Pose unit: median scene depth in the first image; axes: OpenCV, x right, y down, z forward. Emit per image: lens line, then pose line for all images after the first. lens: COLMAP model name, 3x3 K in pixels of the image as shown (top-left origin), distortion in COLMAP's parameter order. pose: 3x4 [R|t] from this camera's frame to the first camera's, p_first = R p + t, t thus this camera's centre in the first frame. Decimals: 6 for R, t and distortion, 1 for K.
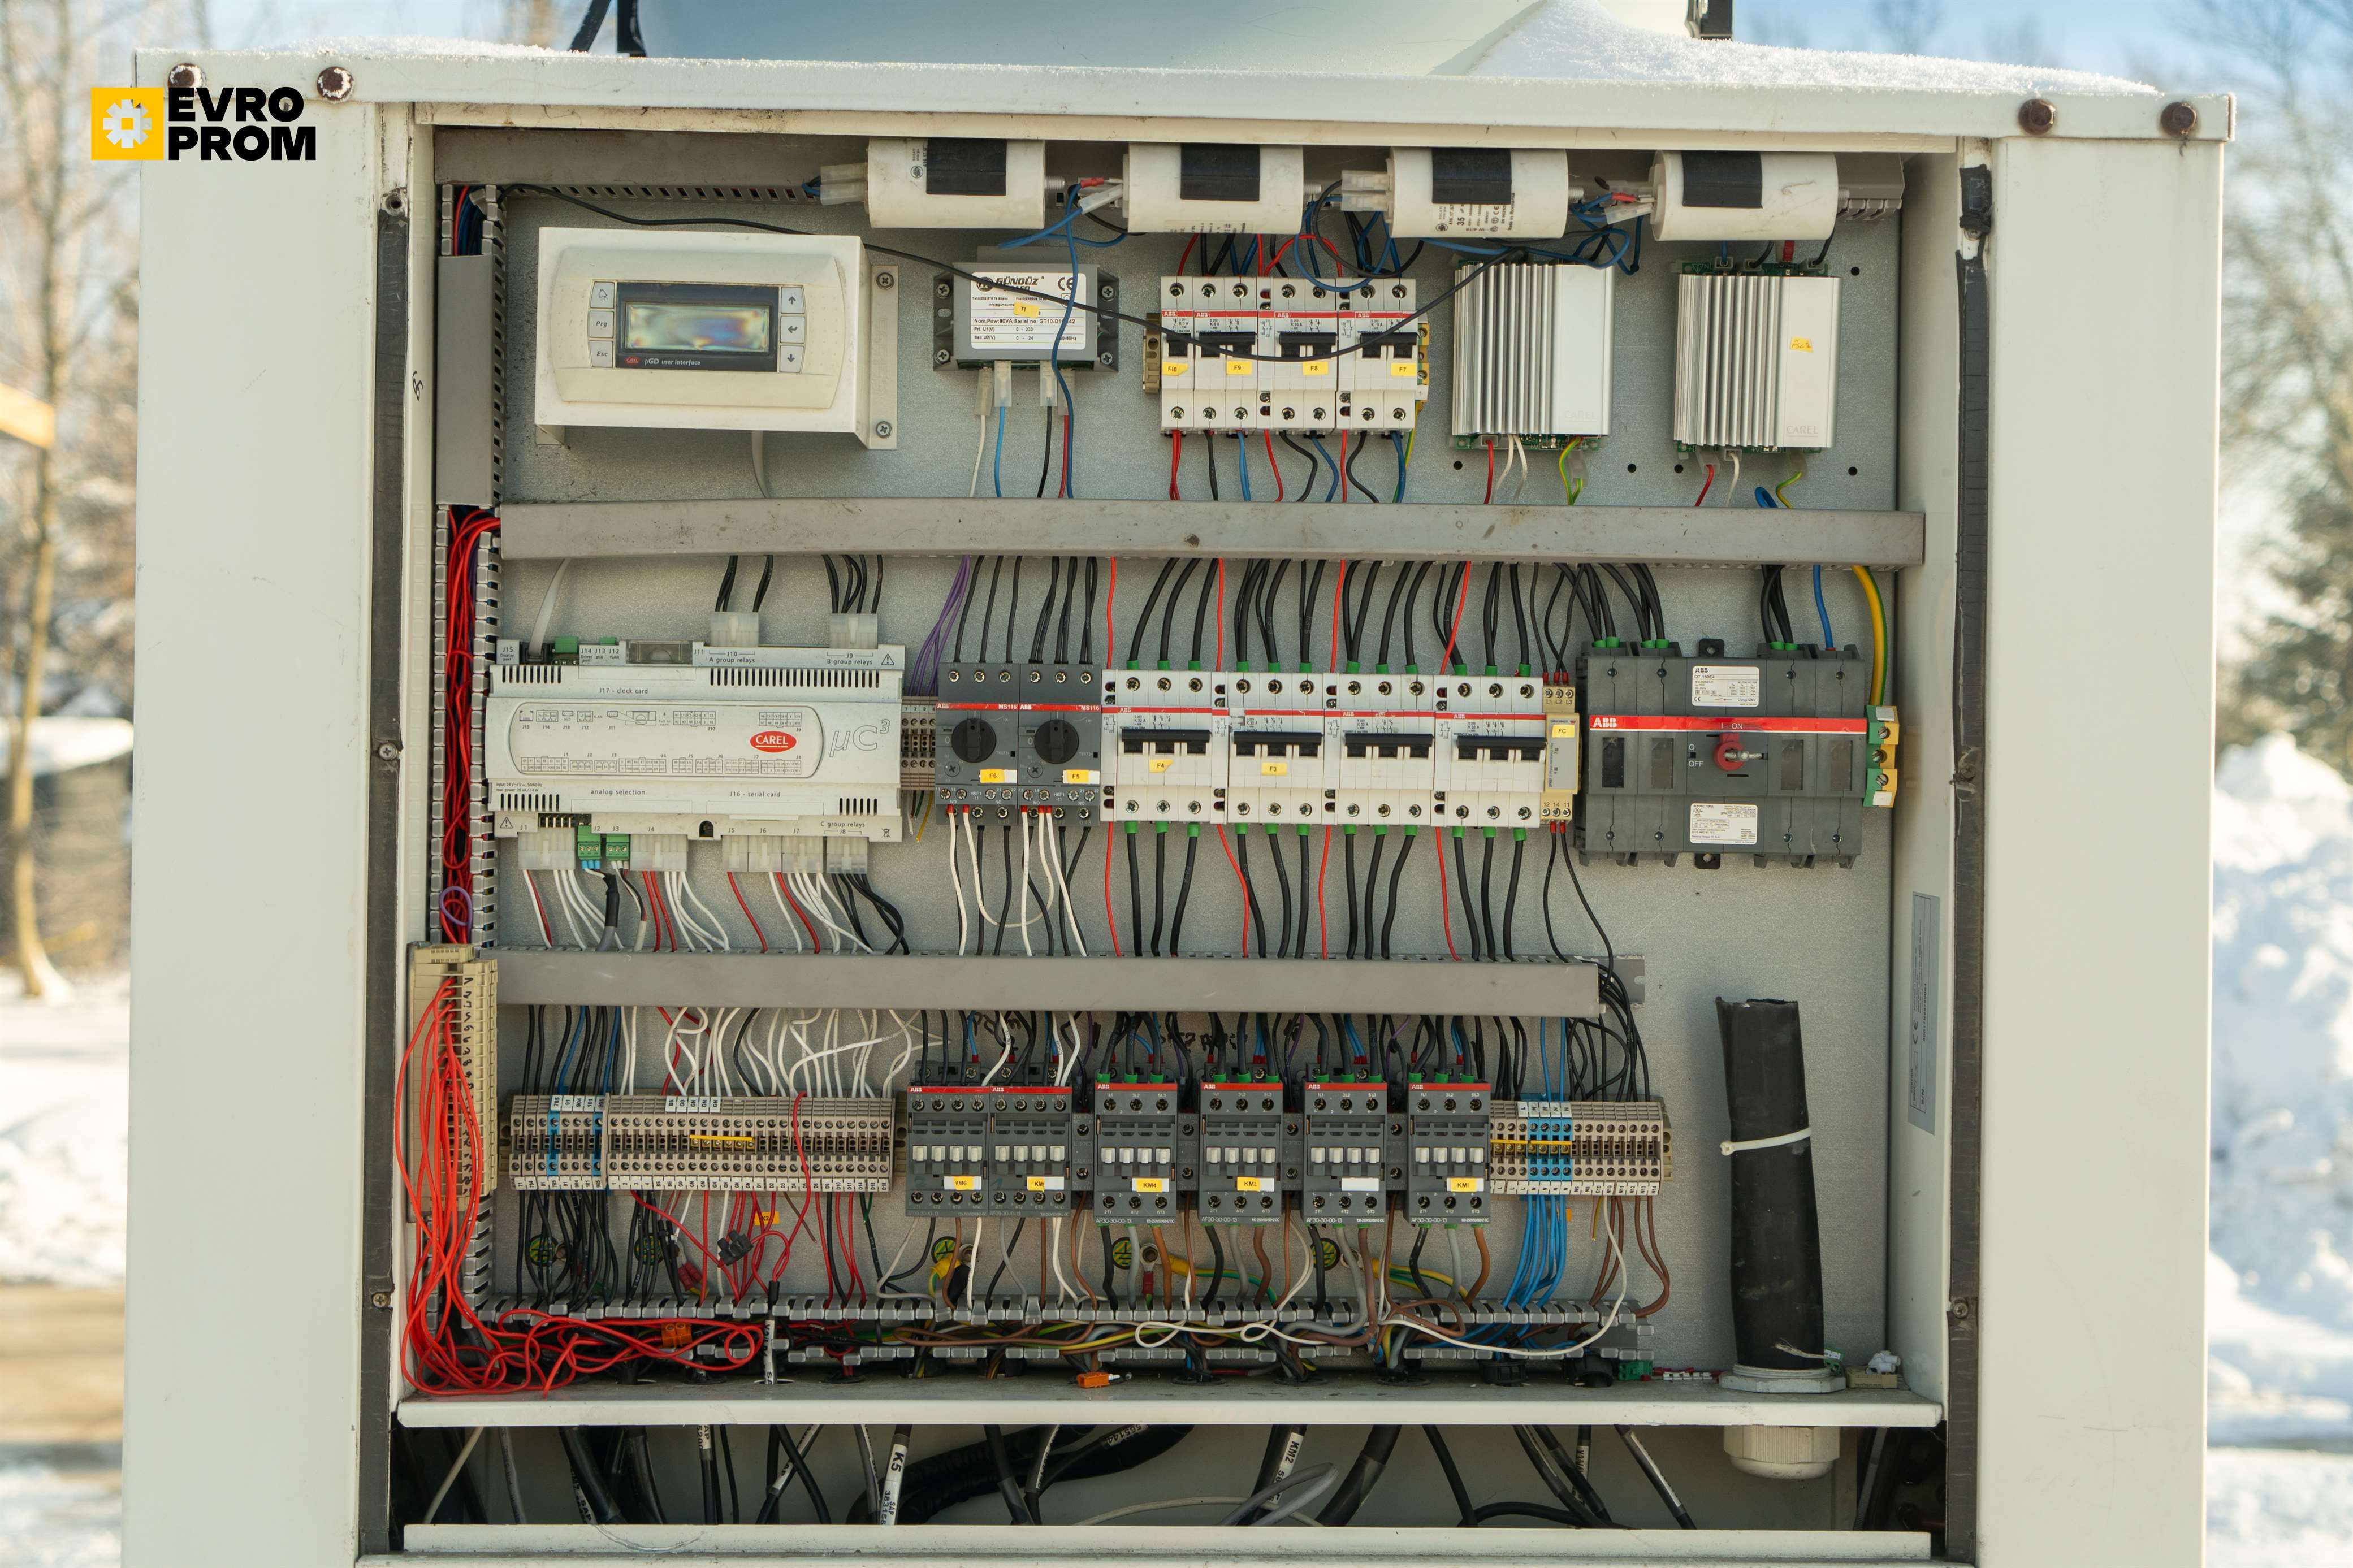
lens RADIAL K [[3383.7, 0, 1177.8], [0, 3383.7, 782.4], [0, 0, 1]] dist [-0.011235, 0.000000]
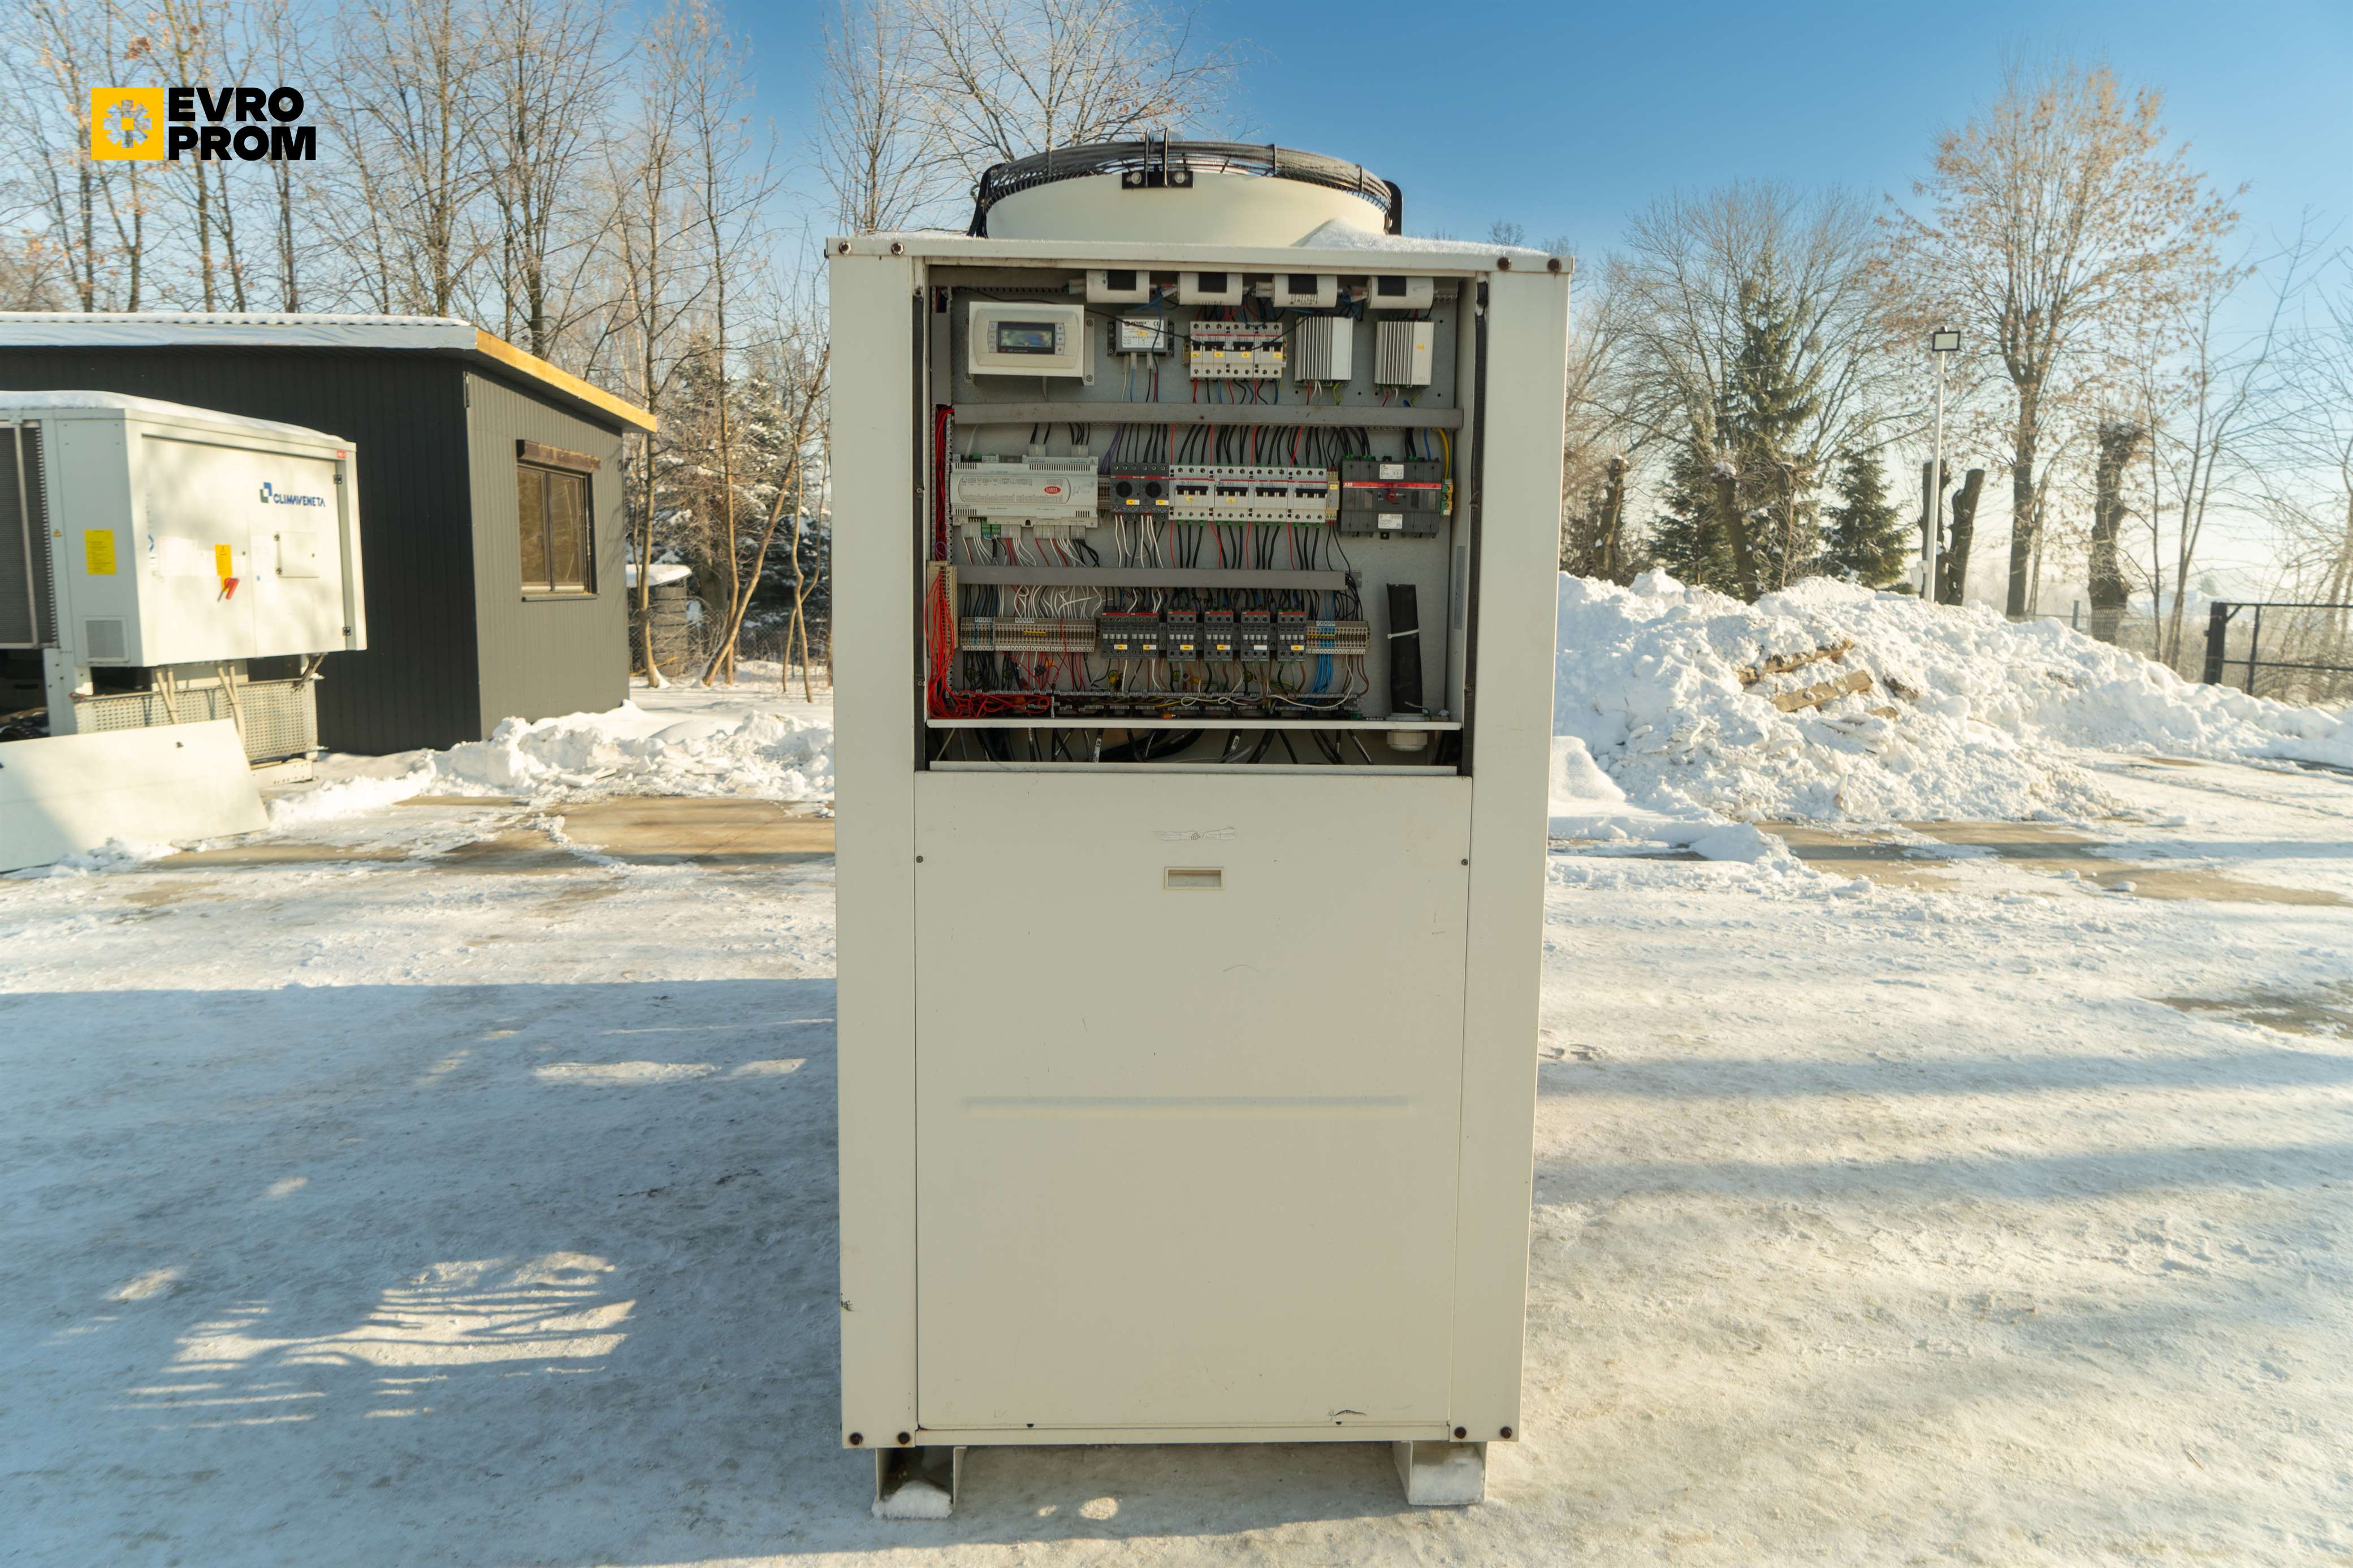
lens RADIAL K [[1571.9, 0, 1173.7], [0, 1571.9, 791.7], [0, 0, 1]] dist [-0.054272, -0.000381]
pose [[0.999970, -0.000024, 0.007706, -0.028739], [-0.000899, 0.992809, 0.119708, 0.080235], [-0.007653, -0.119711, 0.992779, -0.319992]]
